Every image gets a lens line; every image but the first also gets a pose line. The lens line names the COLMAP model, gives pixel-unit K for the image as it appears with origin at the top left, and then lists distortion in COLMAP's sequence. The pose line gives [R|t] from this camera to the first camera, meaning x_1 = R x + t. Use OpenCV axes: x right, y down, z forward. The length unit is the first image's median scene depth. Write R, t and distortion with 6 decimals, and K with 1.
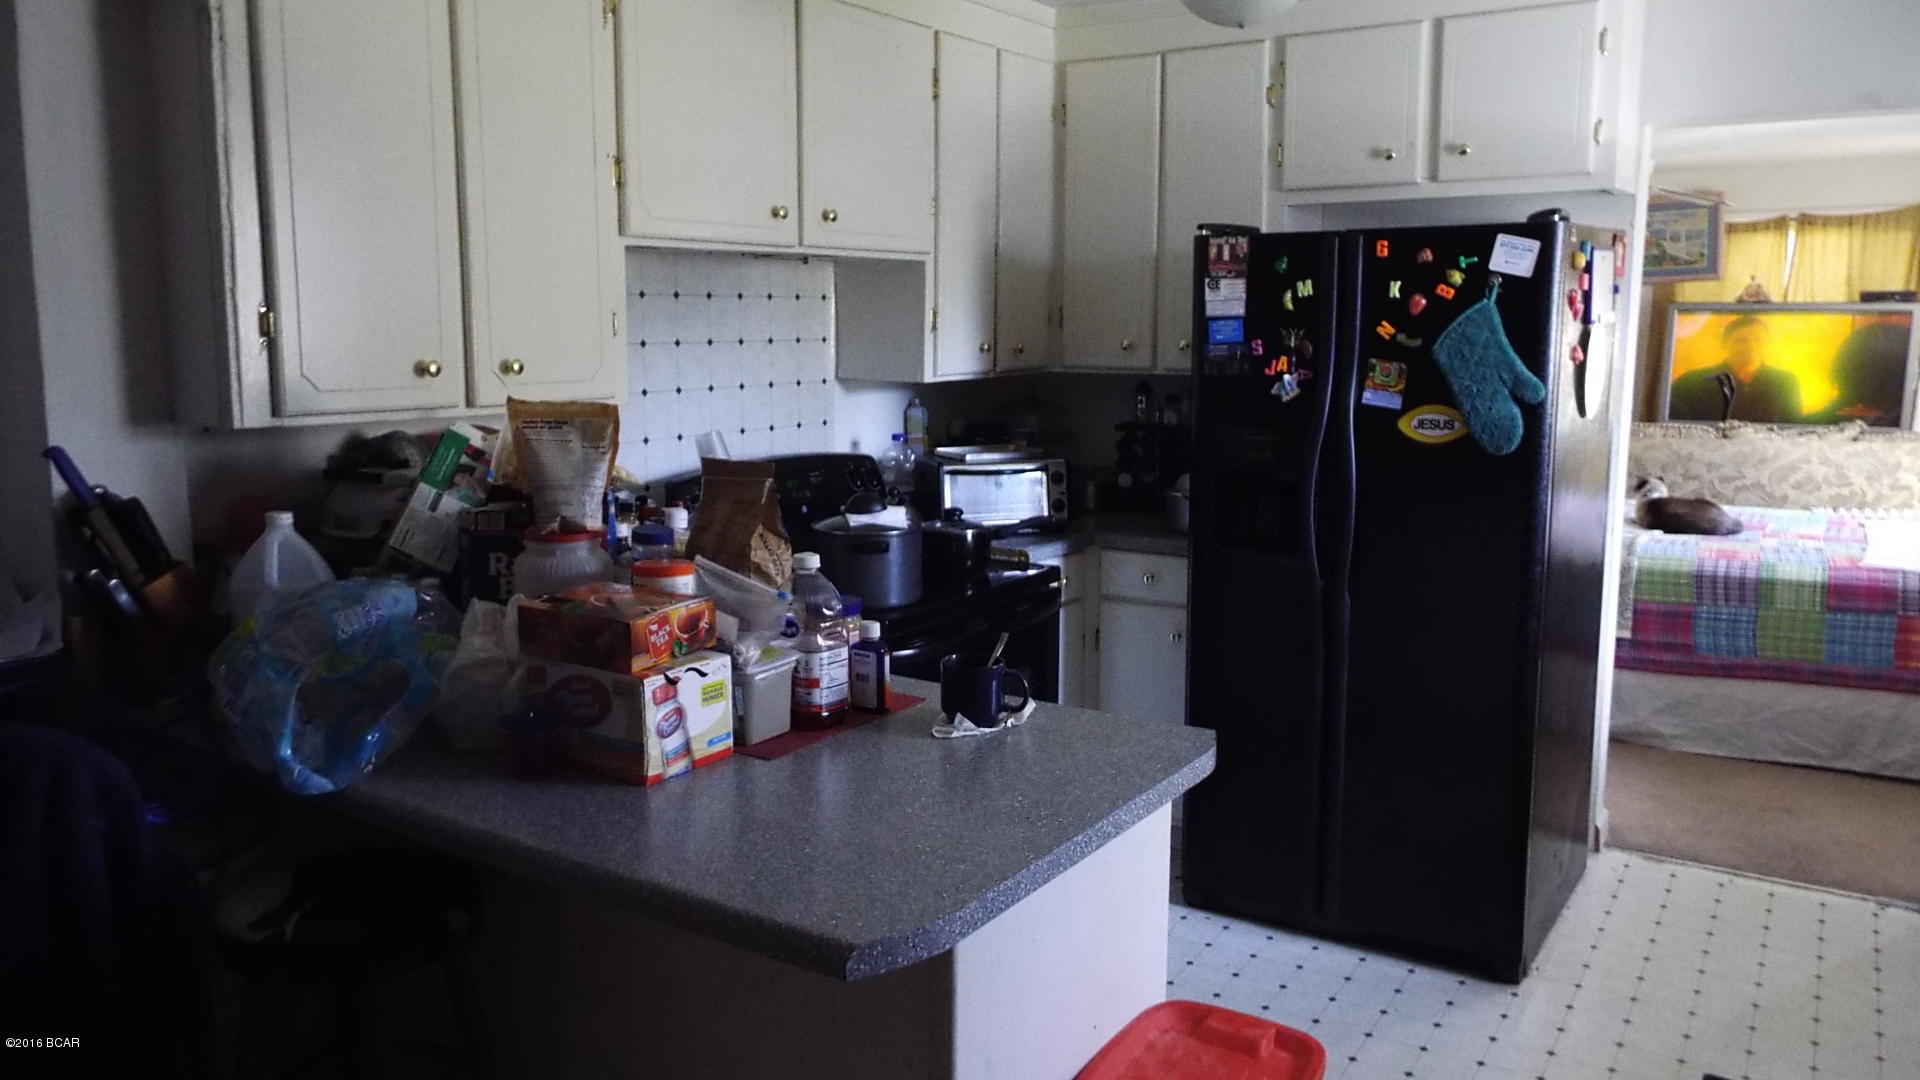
lens RADIAL K [[1463.4, 0, 958.1], [0, 1463.4, 540.9], [0, 0, 1]] dist [0.049160, 0.010021]
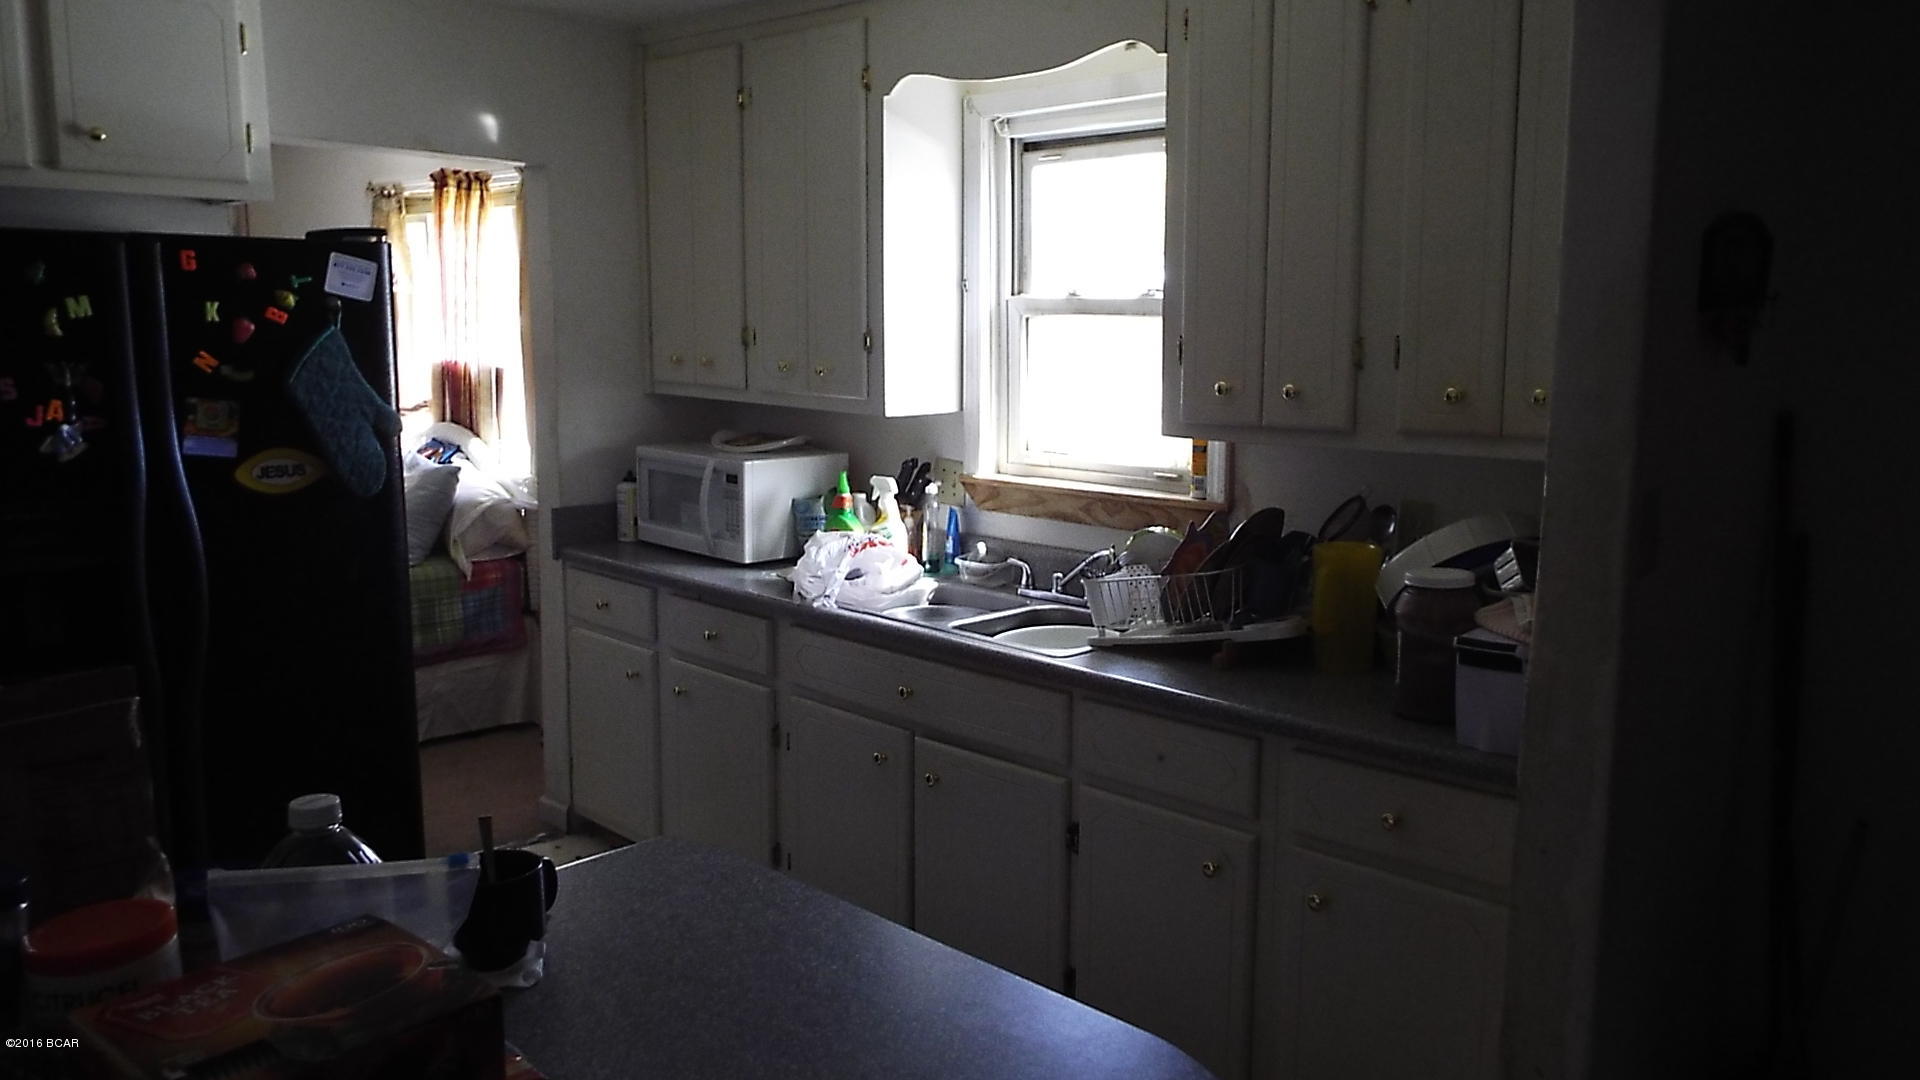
lens RADIAL K [[1463.4, 0, 959.0], [0, 1463.4, 530.9], [0, 0, 1]] dist [0.049160, 0.010021]
pose [[0.230517, -0.141604, 0.962710, -0.410484], [0.145633, 0.983232, 0.109751, -0.081419], [-0.962109, 0.114903, 0.247274, 0.413869]]
